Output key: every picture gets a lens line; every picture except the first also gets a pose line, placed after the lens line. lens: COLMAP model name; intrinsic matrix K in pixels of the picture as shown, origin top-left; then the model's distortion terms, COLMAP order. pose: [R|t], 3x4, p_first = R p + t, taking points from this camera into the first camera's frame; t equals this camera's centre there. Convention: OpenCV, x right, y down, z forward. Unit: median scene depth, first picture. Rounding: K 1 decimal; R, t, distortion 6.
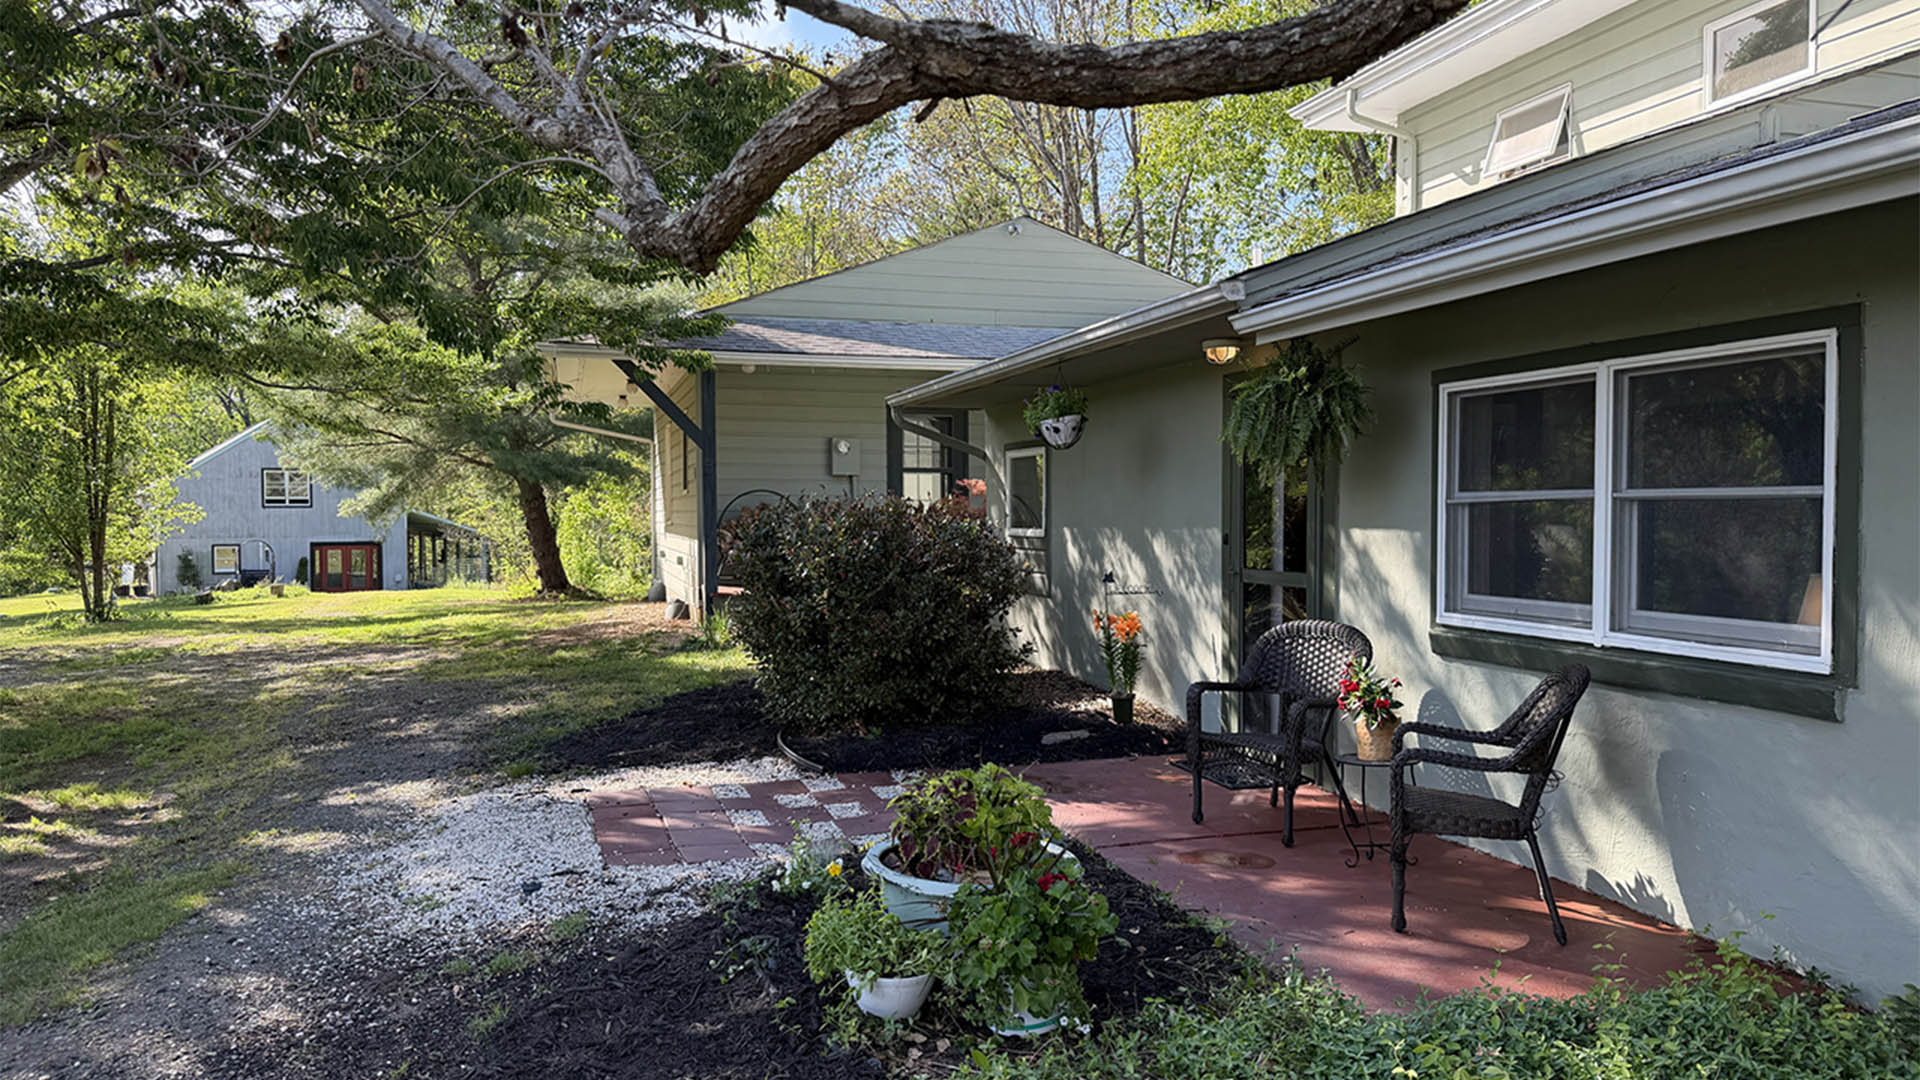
lens RADIAL K [[1351.5, 0, 960.0], [0, 1351.5, 540.0], [0, 0, 1]] dist [0.172672, -0.269916]
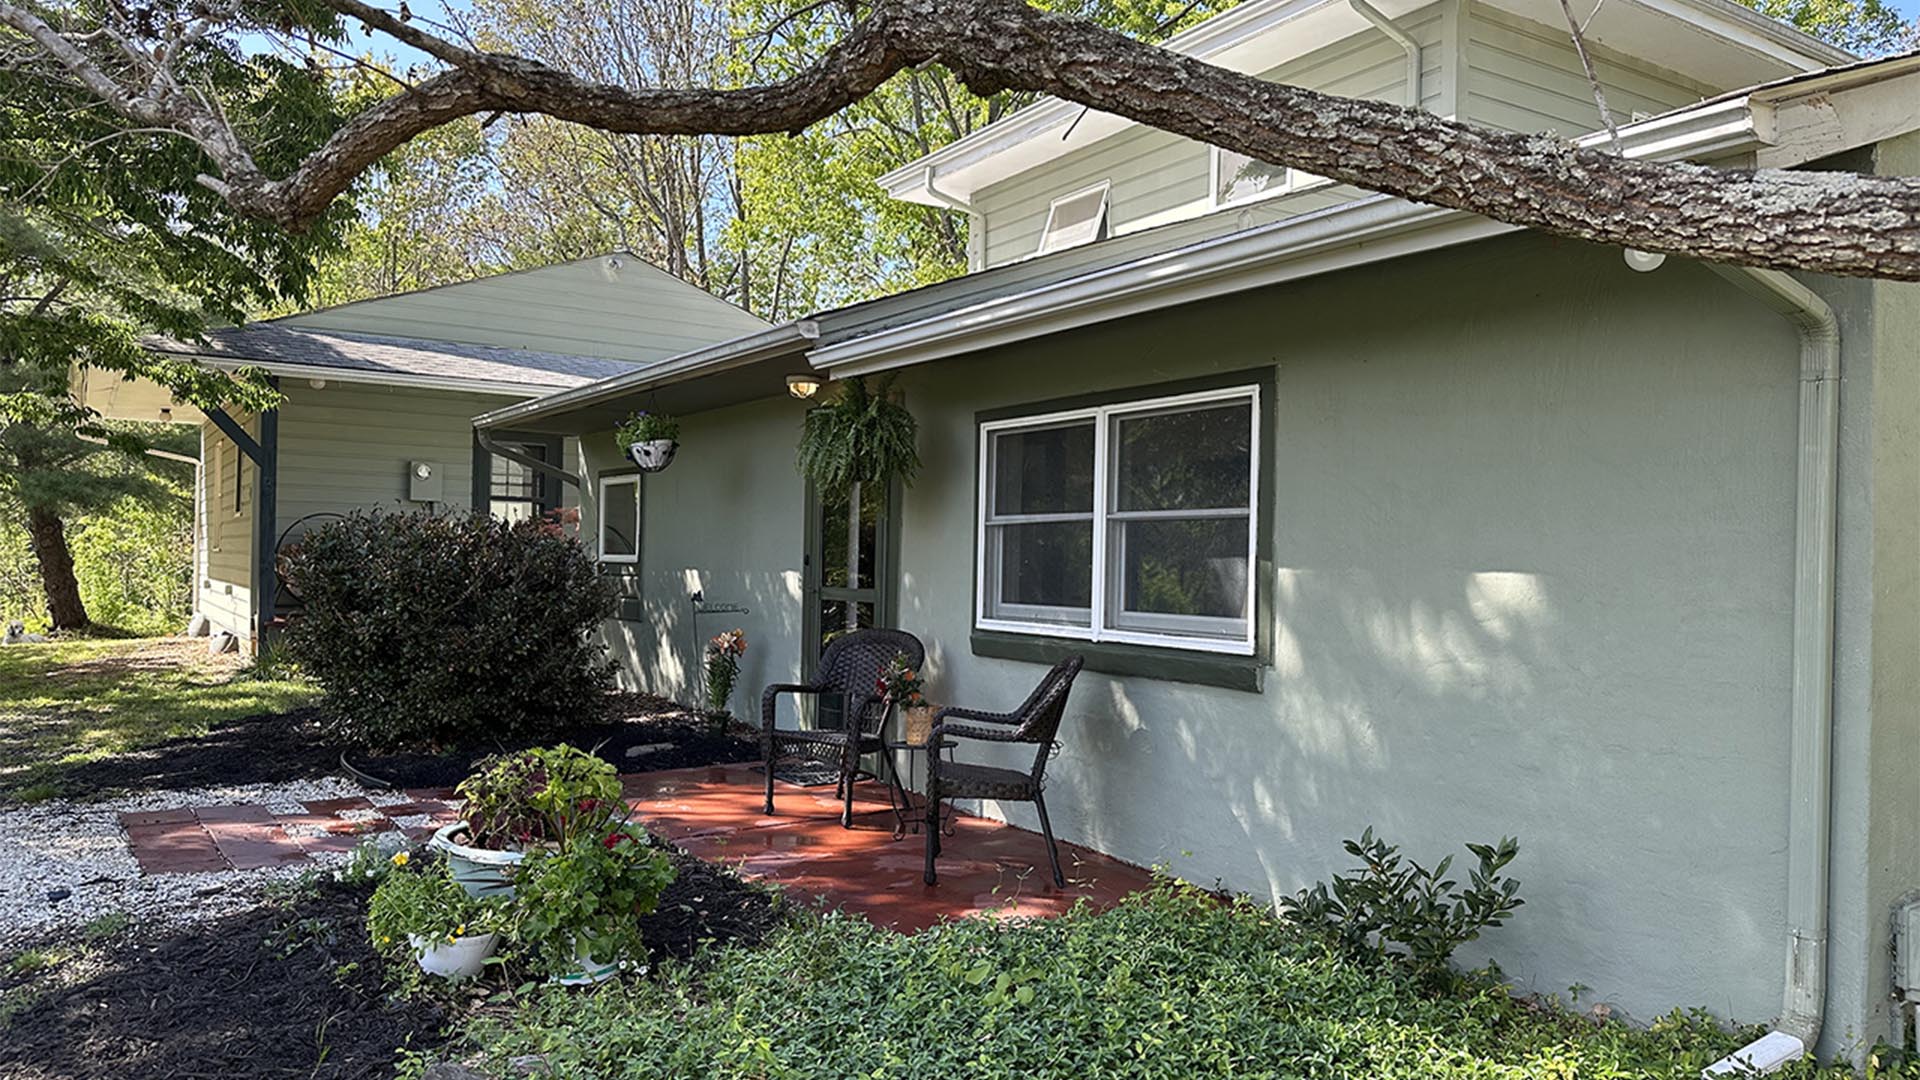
lens RADIAL K [[1346.7, 0, 960.0], [0, 1346.7, 540.0], [0, 0, 1]] dist [0.088587, -0.126296]
pose [[0.958015, 0.023327, 0.285768, 0.010543], [-0.013199, 0.999216, -0.037317, 0.033776], [-0.286415, 0.031979, 0.957572, -0.093989]]
